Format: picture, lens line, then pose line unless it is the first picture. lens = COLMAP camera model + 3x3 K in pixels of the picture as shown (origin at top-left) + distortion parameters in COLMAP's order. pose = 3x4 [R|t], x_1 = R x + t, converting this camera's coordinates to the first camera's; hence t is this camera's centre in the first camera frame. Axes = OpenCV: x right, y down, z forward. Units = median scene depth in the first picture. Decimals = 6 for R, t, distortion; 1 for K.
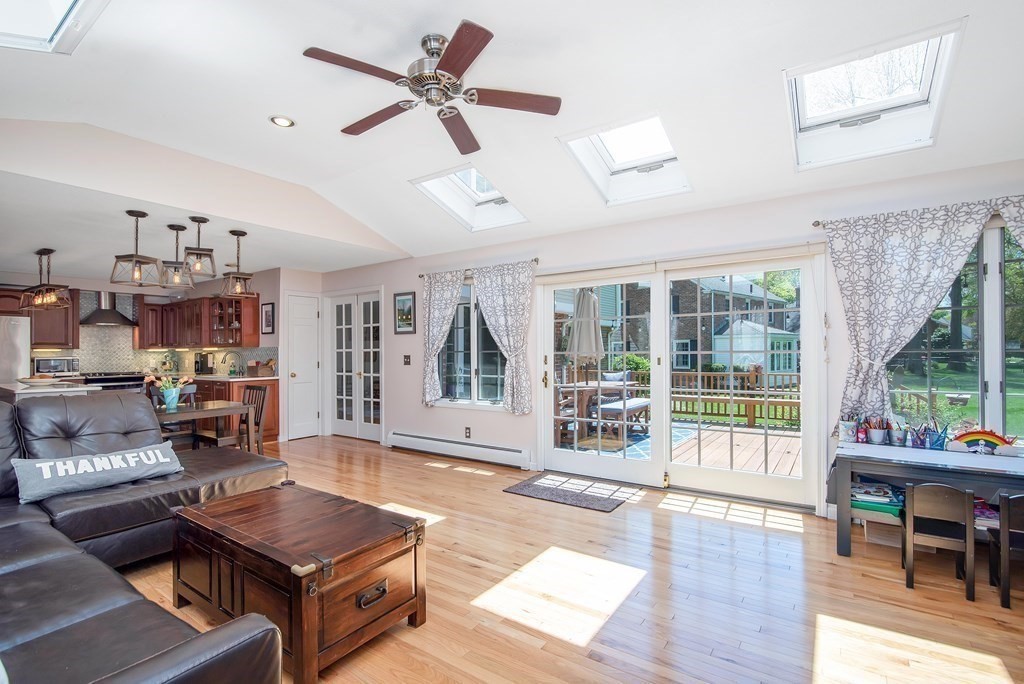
lens RADIAL K [[476.1, 0, 518.0], [0, 476.1, 347.5], [0, 0, 1]] dist [-0.015285, -0.000295]
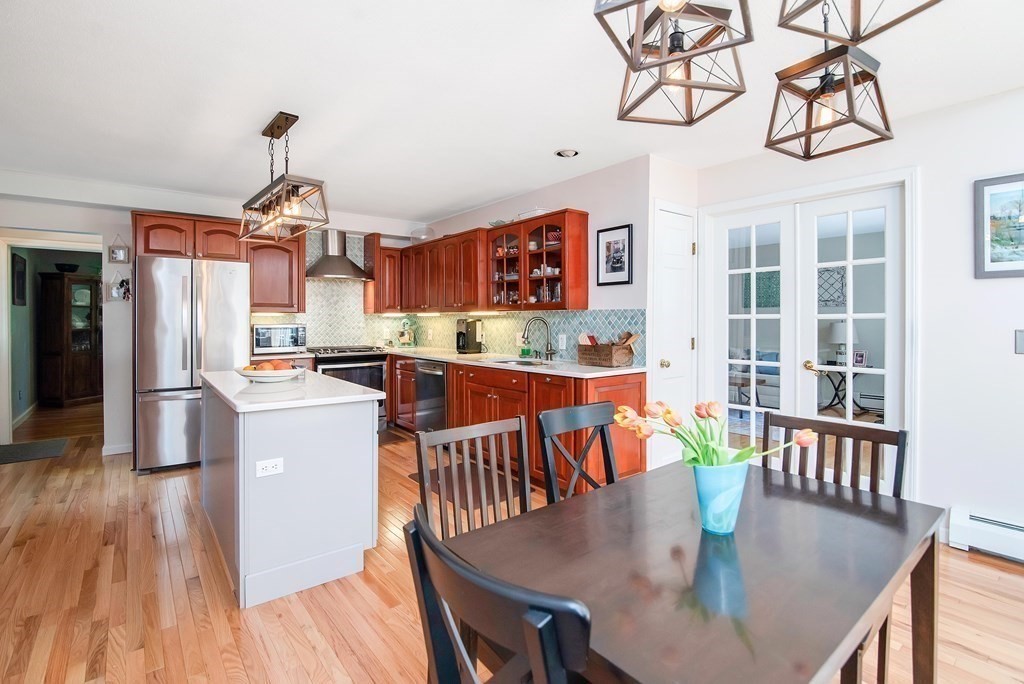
lens RADIAL K [[476.1, 0, 497.8], [0, 476.1, 322.5], [0, 0, 1]] dist [-0.015285, -0.000295]
pose [[0.956364, 0.008027, -0.292068, -0.474746], [-0.002645, 0.999819, 0.018815, 0.003567], [0.292167, -0.017221, 0.956212, 0.429372]]
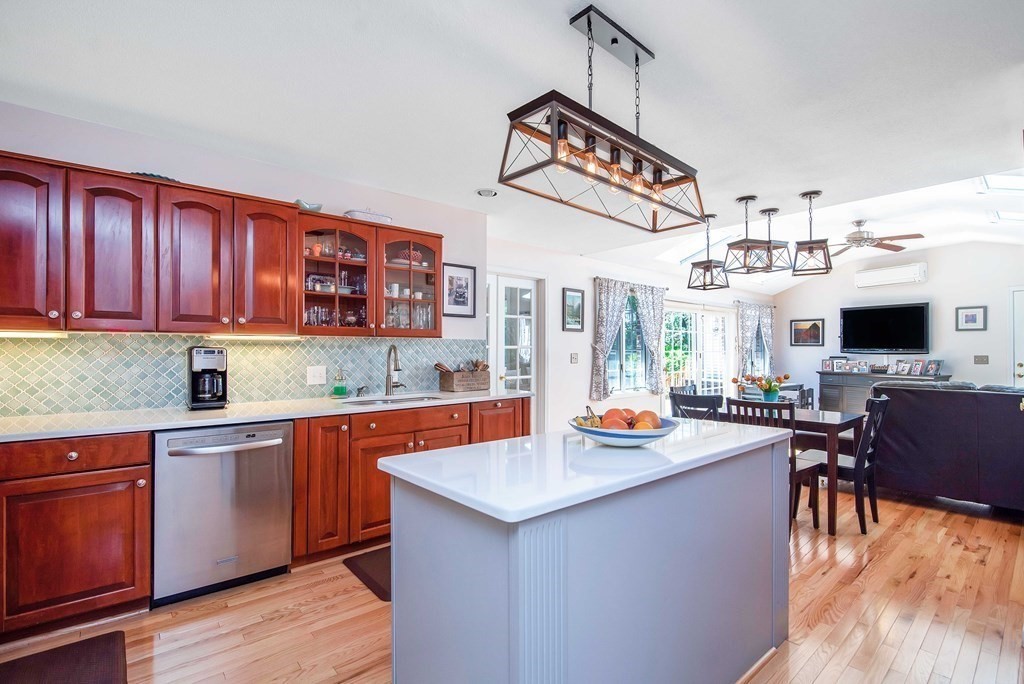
lens RADIAL K [[476.1, 0, 532.0], [0, 476.1, 350.8], [0, 0, 1]] dist [-0.015285, -0.000295]
pose [[0.212084, 0.008528, 0.977214, -1.031372], [-0.010631, 0.999923, -0.006419, 0.015145], [-0.977194, -0.009027, 0.212158, 0.748394]]
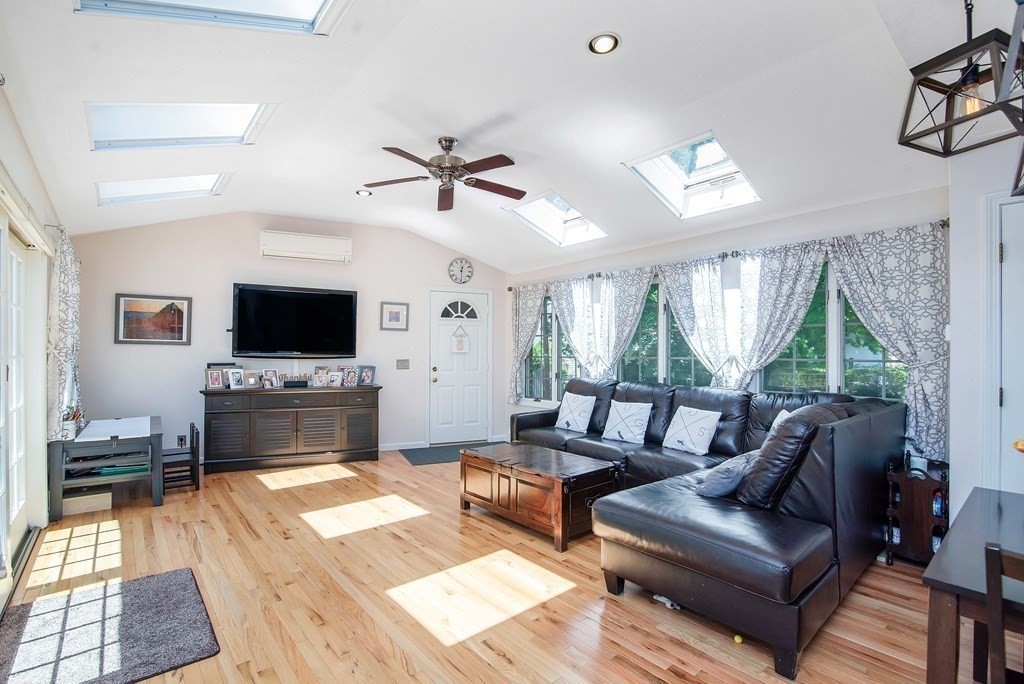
lens RADIAL K [[476.1, 0, 513.0], [0, 476.1, 344.9], [0, 0, 1]] dist [-0.015285, -0.000295]
pose [[-0.966133, 0.006907, 0.257954, -0.263388], [0.000056, 0.999647, -0.026556, 0.004549], [-0.258046, -0.025642, -0.965792, 0.831482]]
